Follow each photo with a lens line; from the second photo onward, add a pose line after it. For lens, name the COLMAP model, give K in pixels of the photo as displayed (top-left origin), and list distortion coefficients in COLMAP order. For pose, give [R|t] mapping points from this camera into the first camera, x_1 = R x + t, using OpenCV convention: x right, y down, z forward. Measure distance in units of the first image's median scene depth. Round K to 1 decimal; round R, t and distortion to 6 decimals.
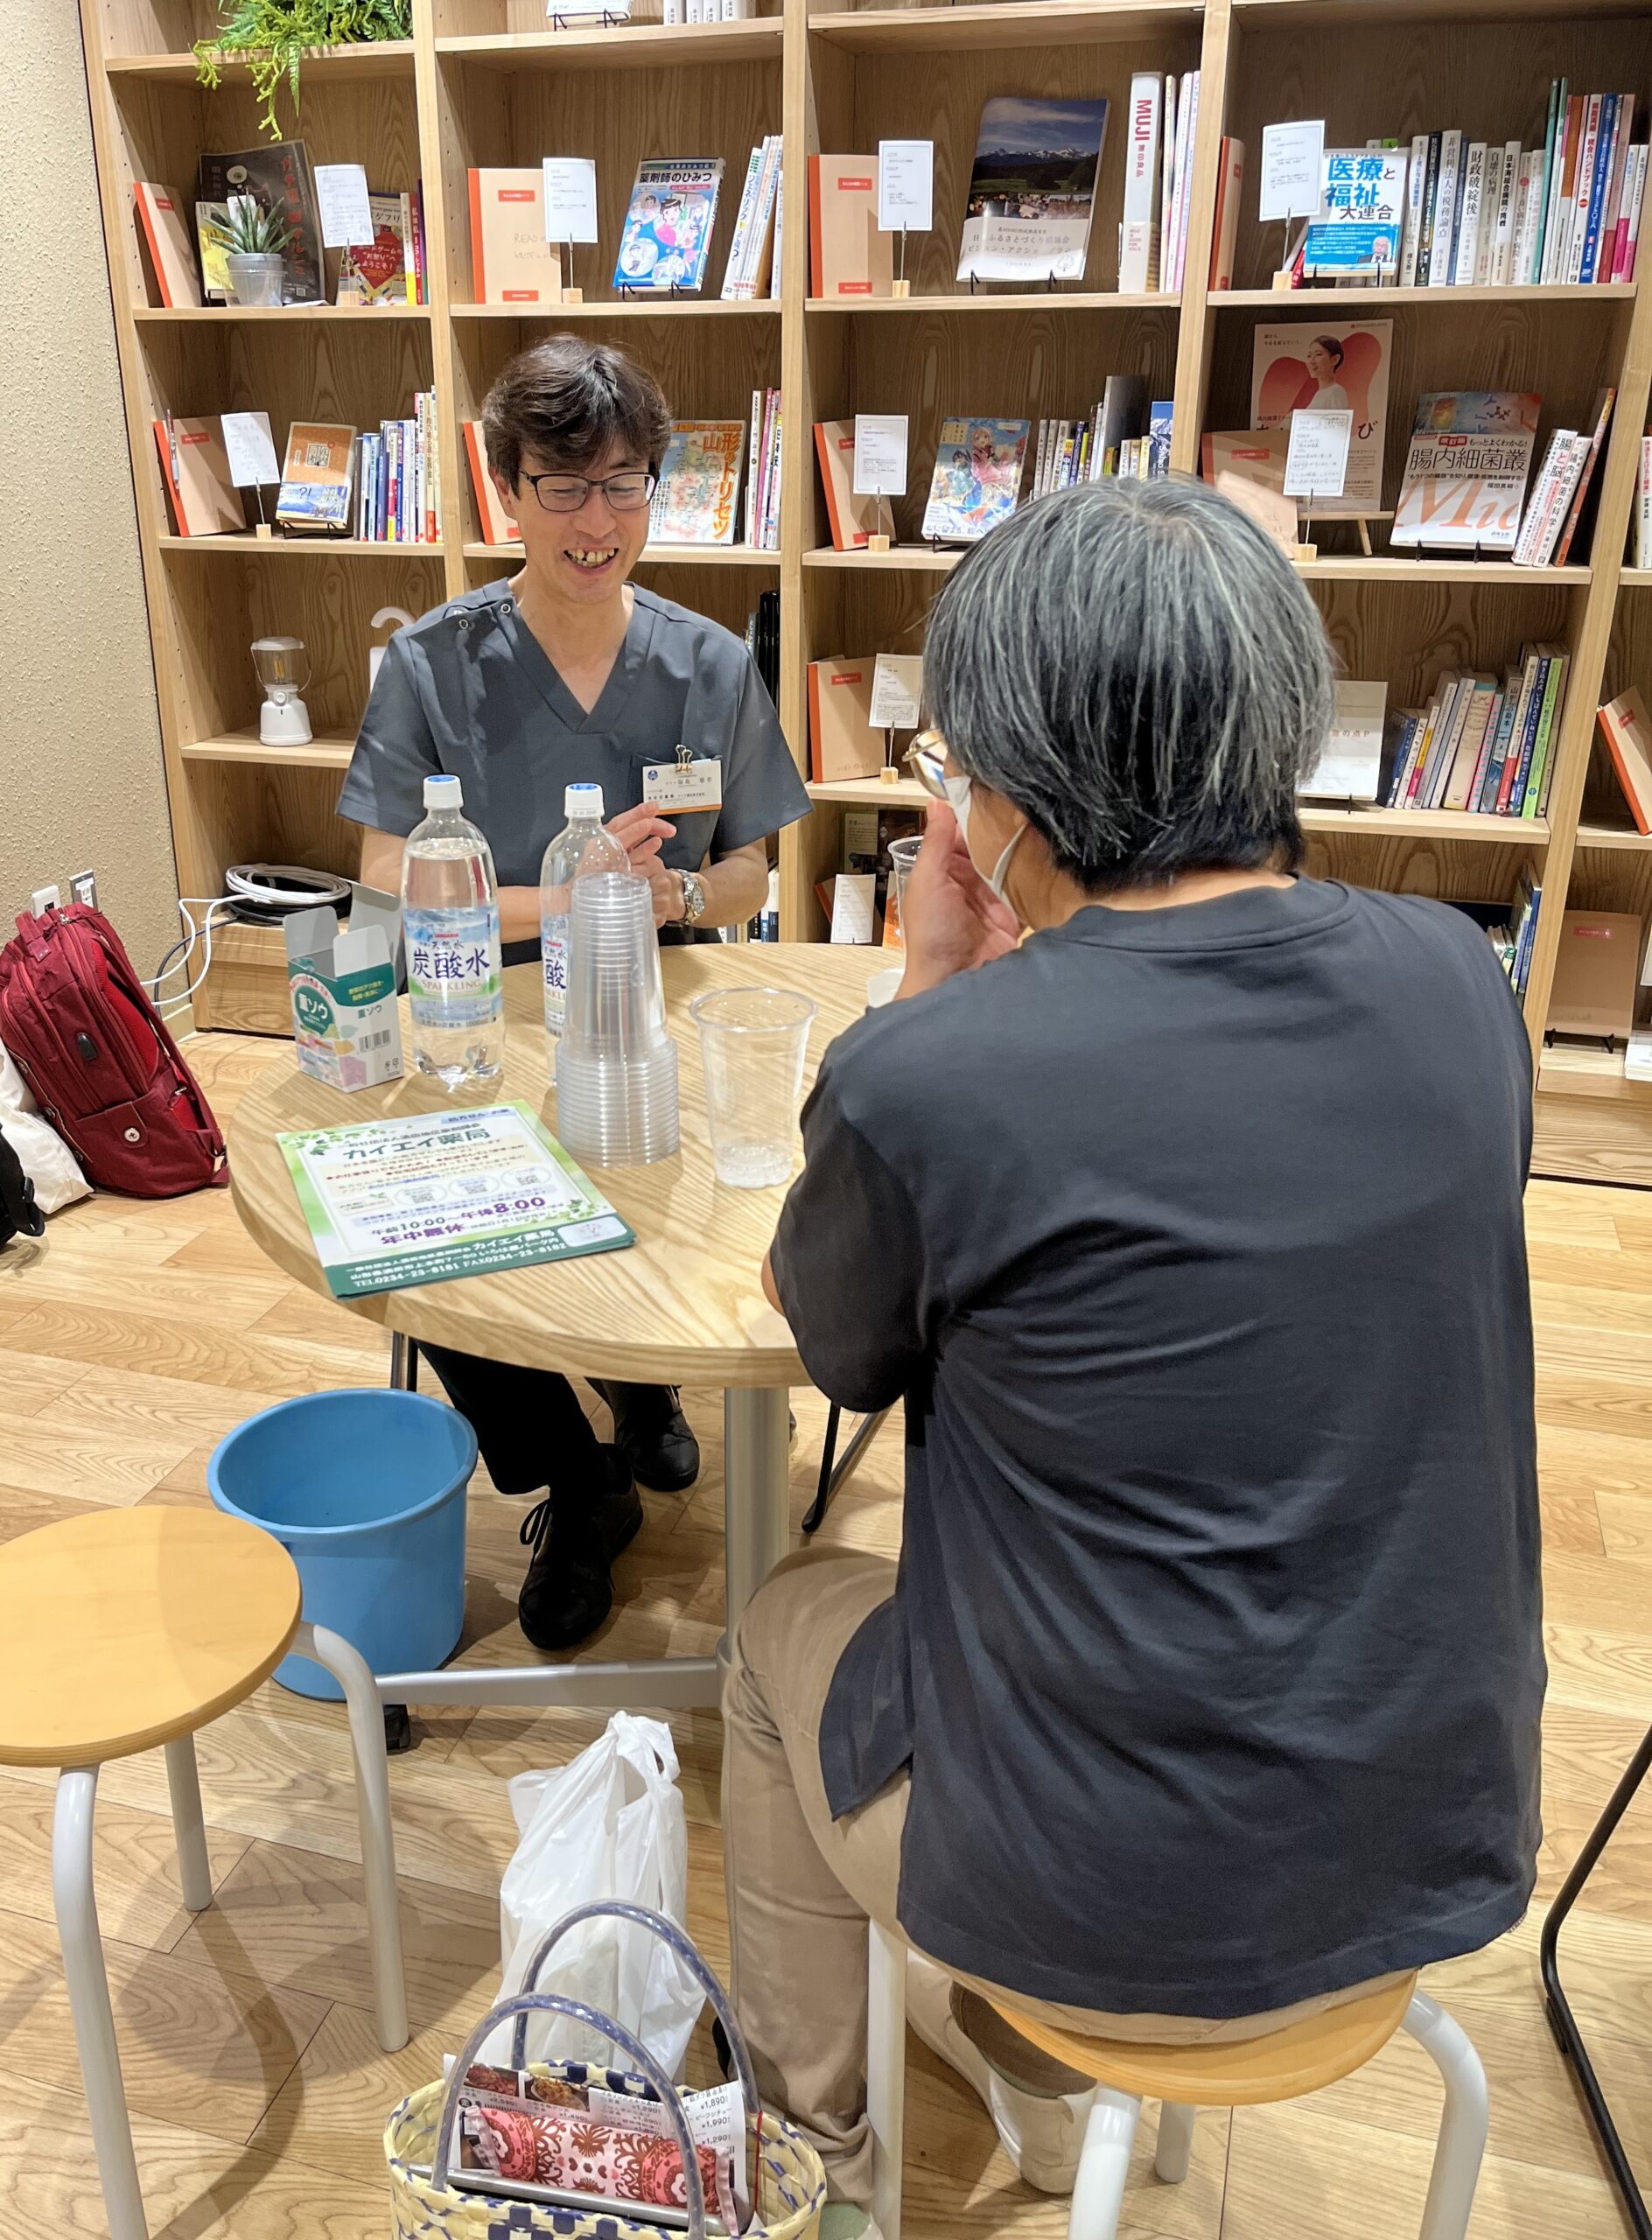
lens RADIAL K [[1879.1, 0, 710.9], [0, 1879.1, 1089.9], [0, 0, 1]] dist [0.028871, -0.004479]
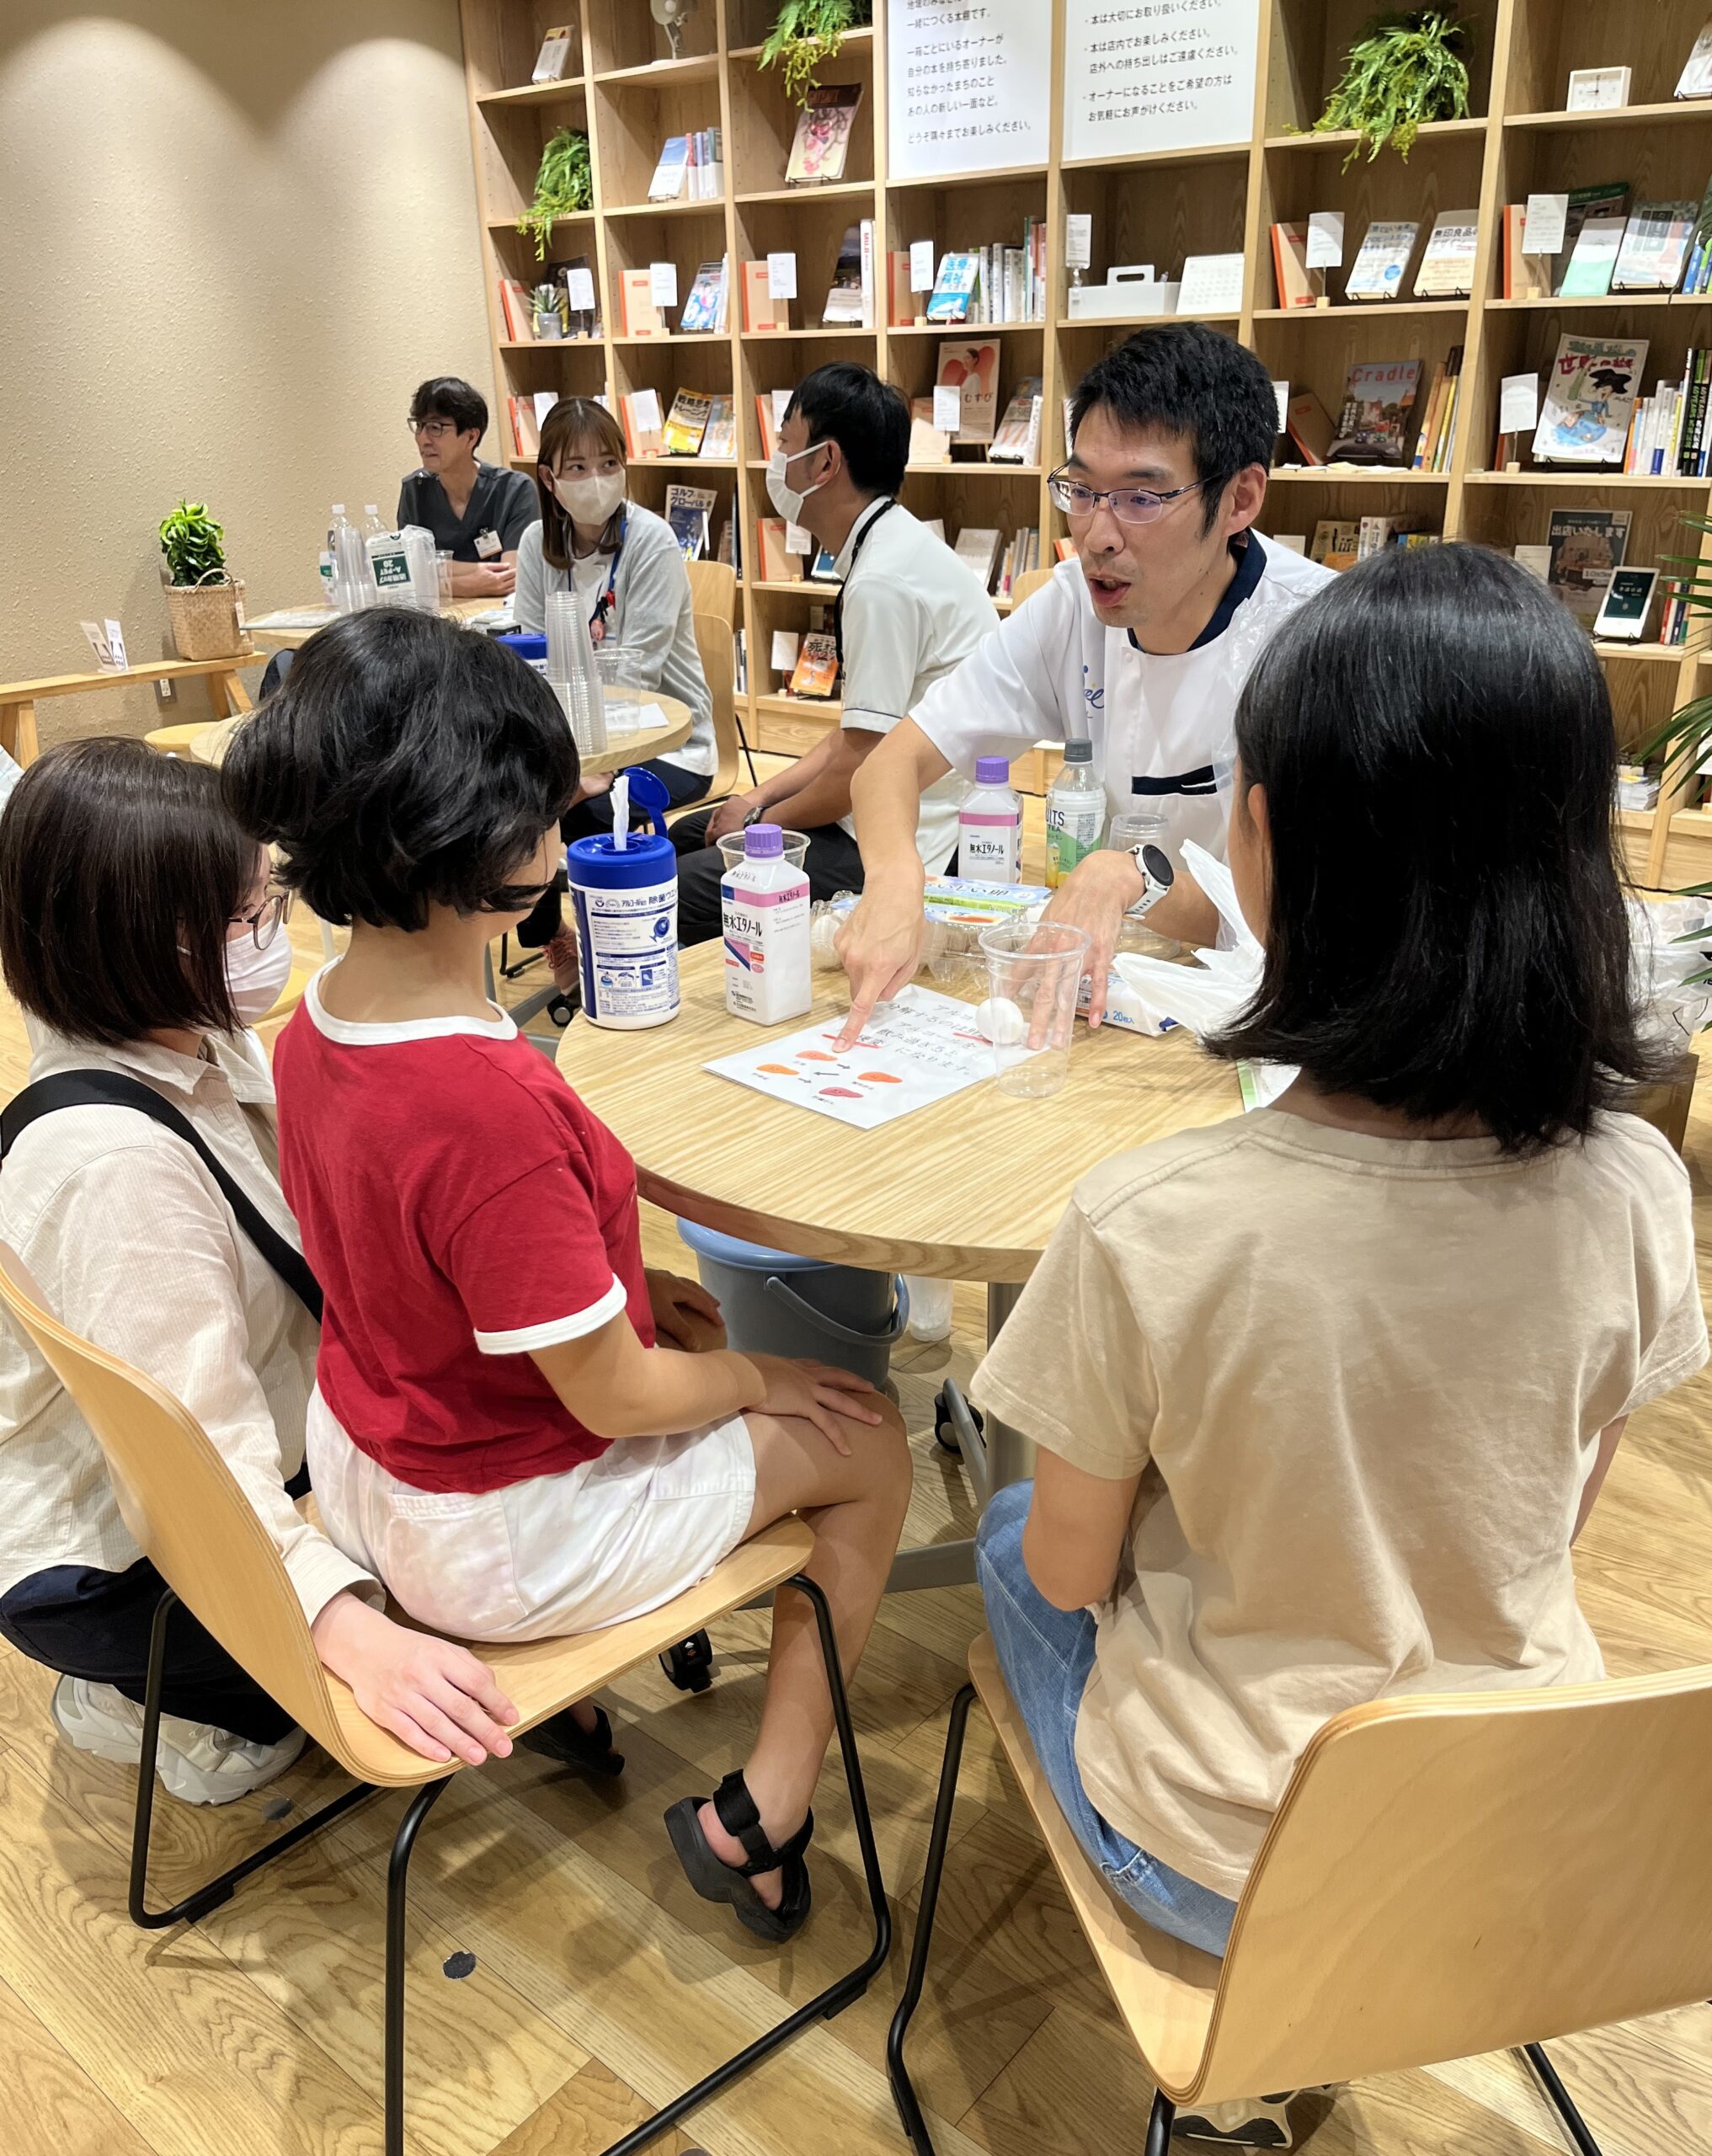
lens RADIAL K [[1728.4, 0, 860.0], [0, 1728.4, 1134.9], [0, 0, 1]] dist [0.108116, -0.154621]
pose [[0.925370, 0.137962, -0.353069, 0.953610], [-0.119293, 0.990081, 0.074216, 0.283243], [0.359806, -0.026558, 0.932649, -0.747359]]
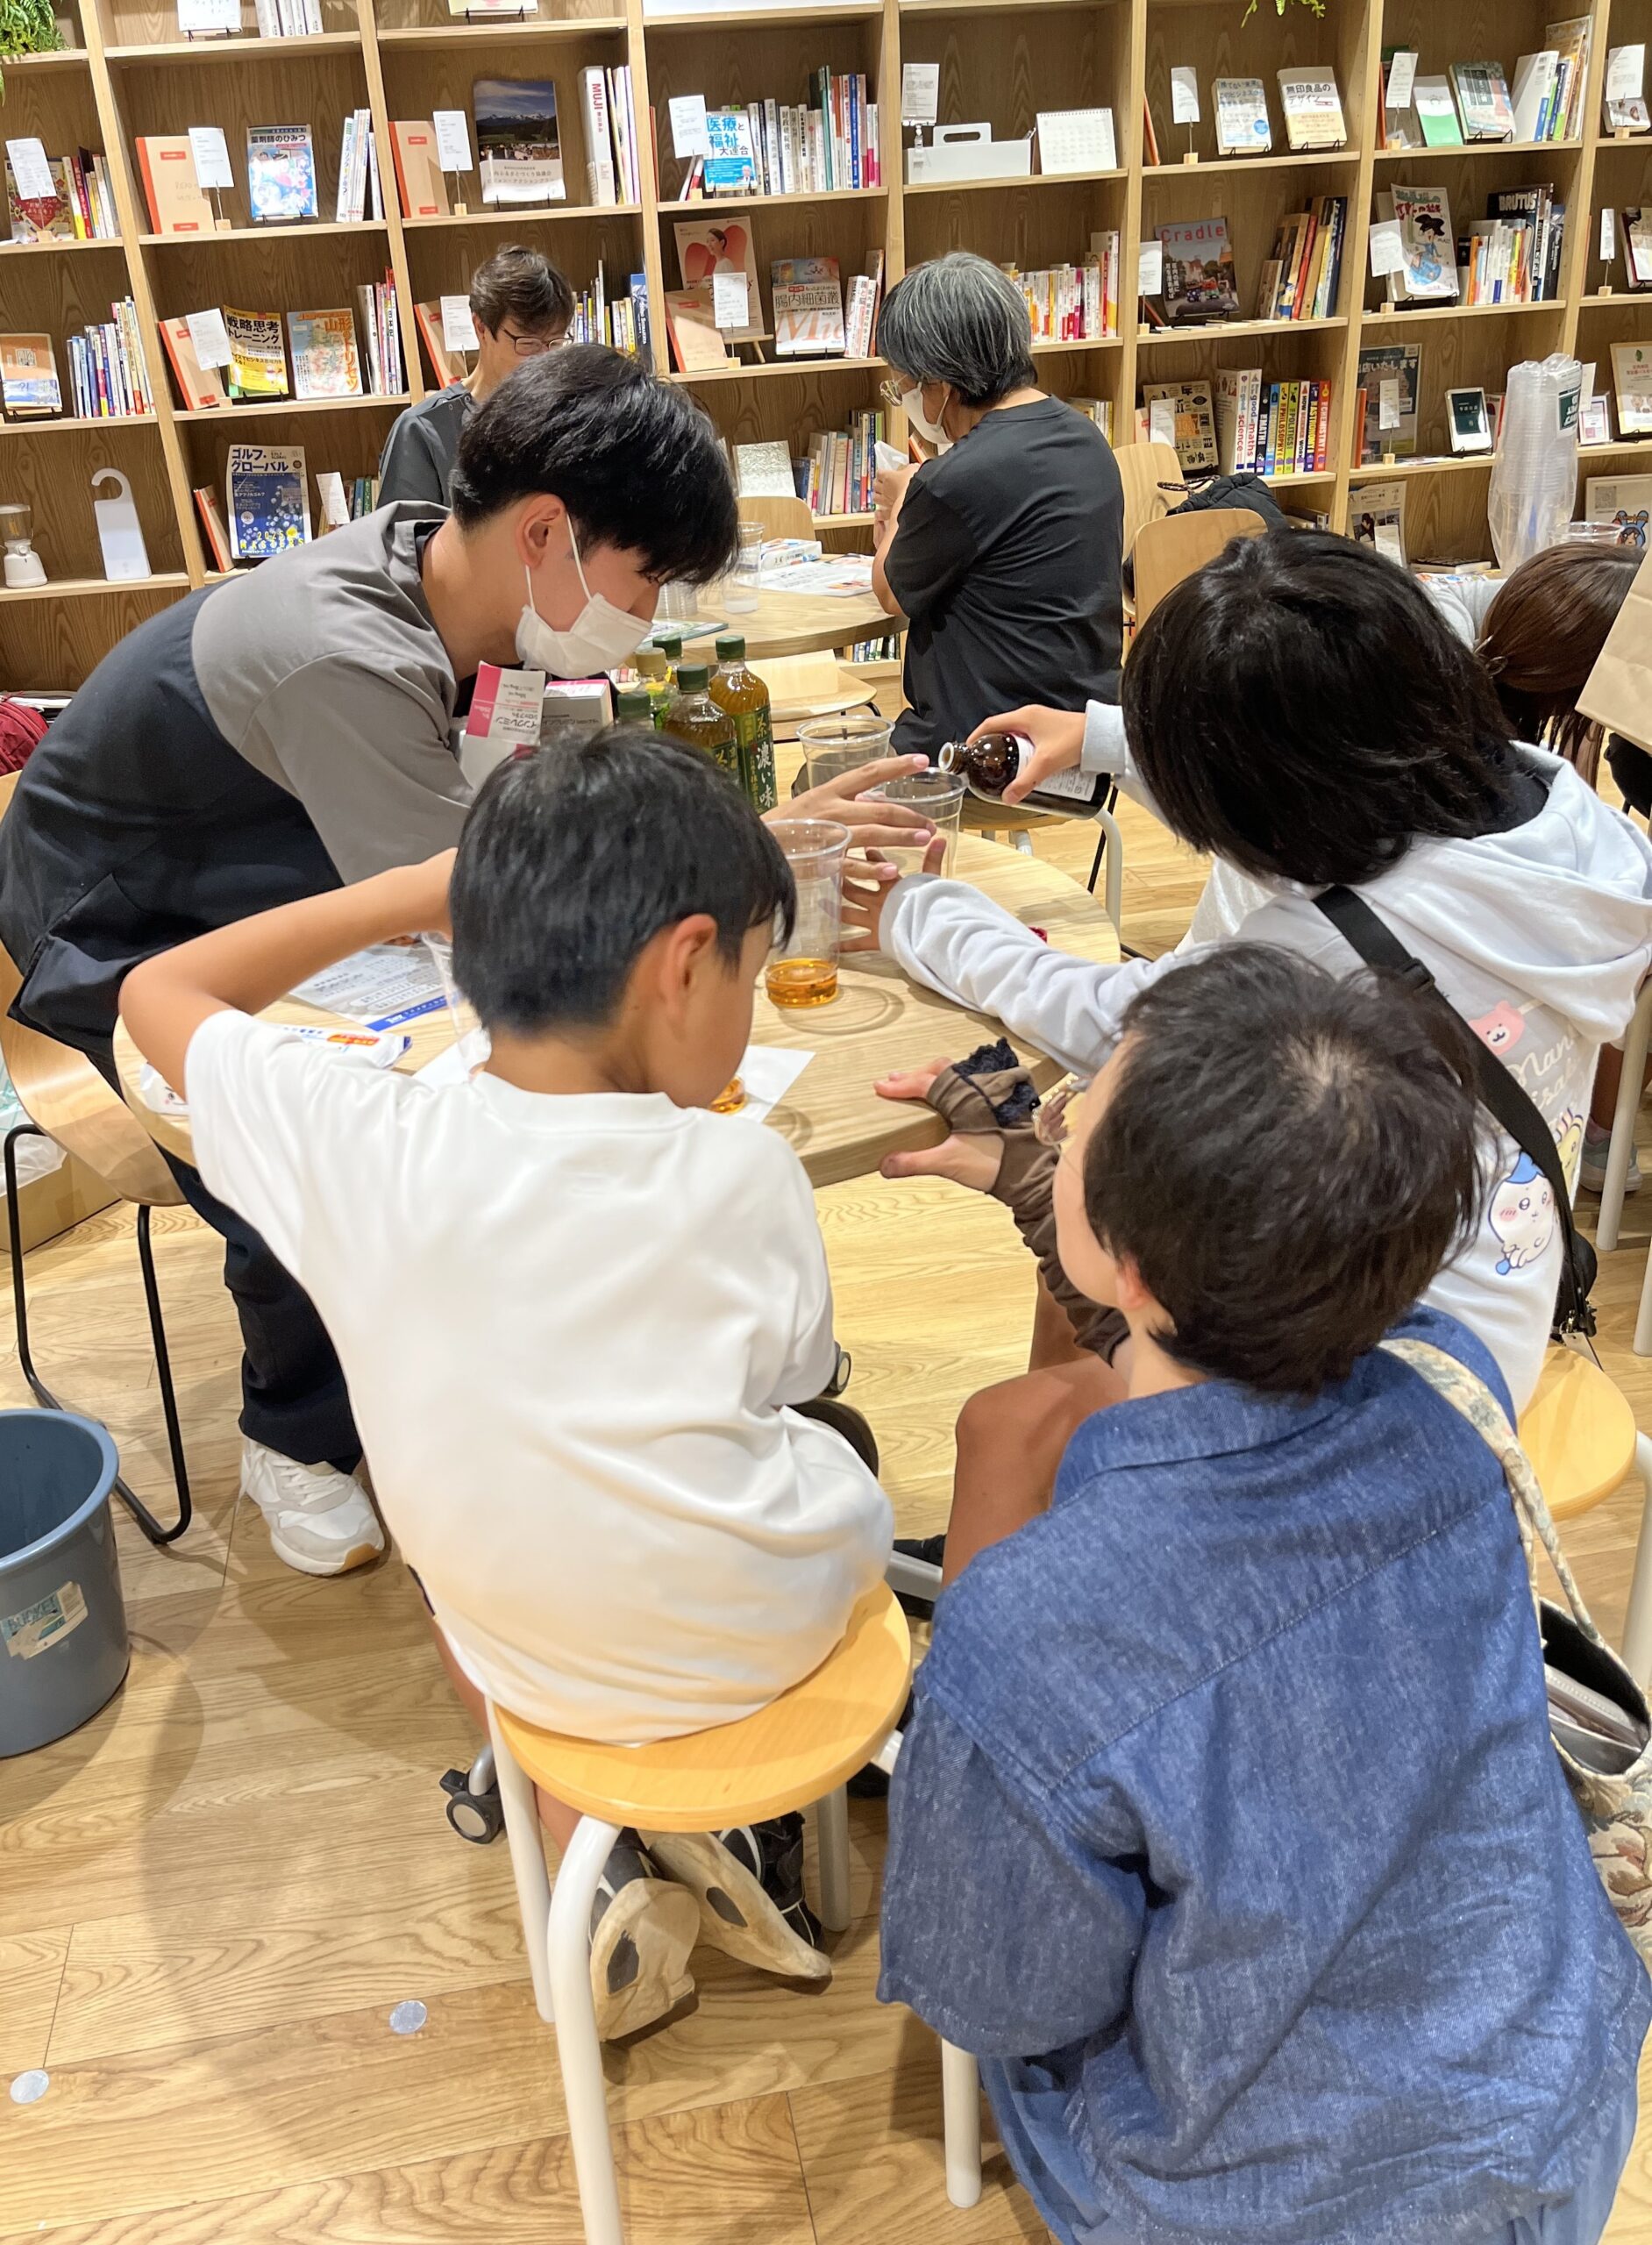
lens RADIAL K [[1796.5, 0, 731.4], [0, 1796.5, 1115.1], [0, 0, 1]] dist [0.119321, -0.160222]
pose [[0.888536, -0.241146, 0.390324, -0.459779], [0.220148, 0.970488, 0.098431, 0.192824], [-0.402541, -0.001531, 0.915401, -0.455427]]
